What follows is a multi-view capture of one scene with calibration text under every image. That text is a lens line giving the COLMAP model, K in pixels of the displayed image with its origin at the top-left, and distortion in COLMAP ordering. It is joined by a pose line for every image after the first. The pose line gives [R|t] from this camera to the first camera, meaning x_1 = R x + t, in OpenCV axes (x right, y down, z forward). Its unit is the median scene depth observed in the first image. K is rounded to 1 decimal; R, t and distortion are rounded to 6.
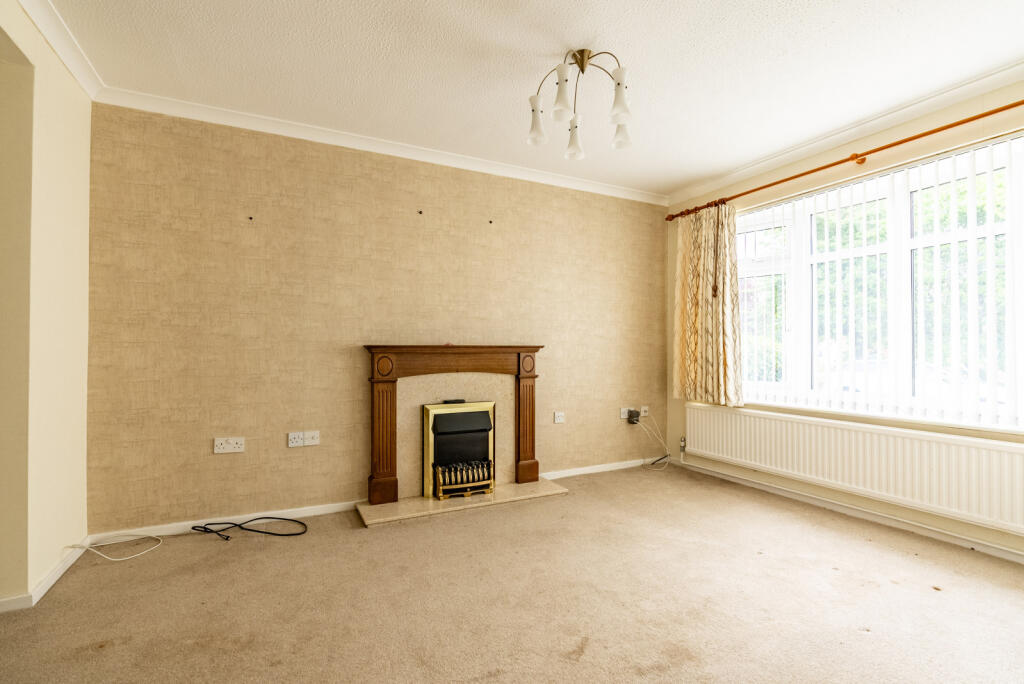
lens RADIAL K [[472.4, 0, 512.0], [0, 472.4, 342.0], [0, 0, 1]] dist [-0.003678, -0.000258]
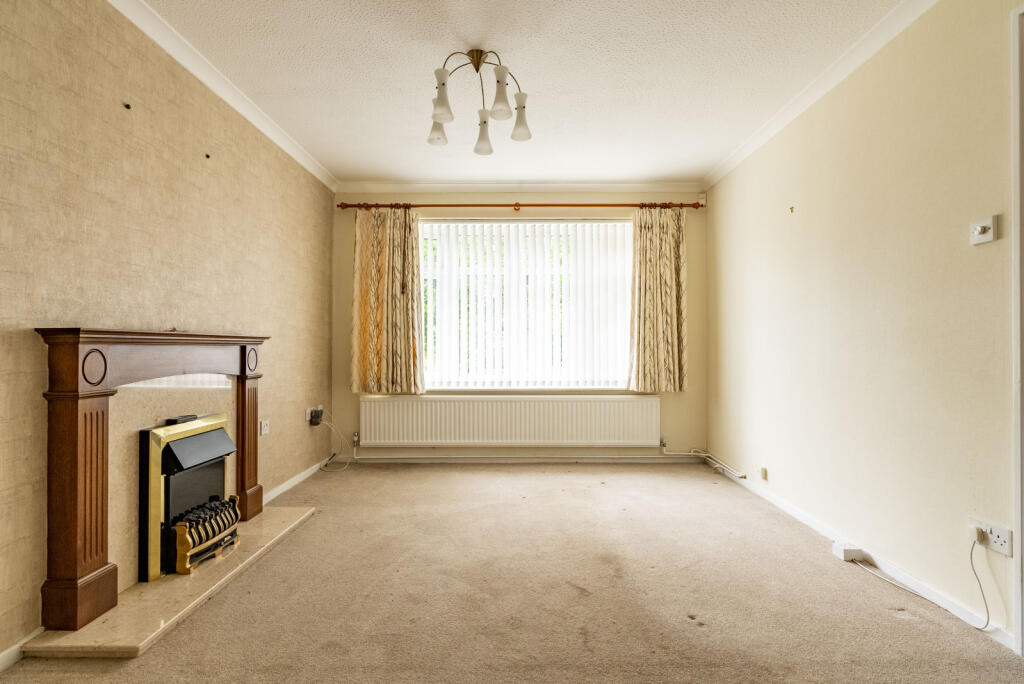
lens RADIAL K [[504.3, 0, 512.0], [0, 504.3, 342.0], [0, 0, 1]] dist [-0.002662, 0.000049]
pose [[0.459554, 0.008227, 0.888112, -0.489668], [-0.010764, 0.999935, -0.003693, 0.016017], [-0.888084, -0.007862, 0.459613, 0.261395]]
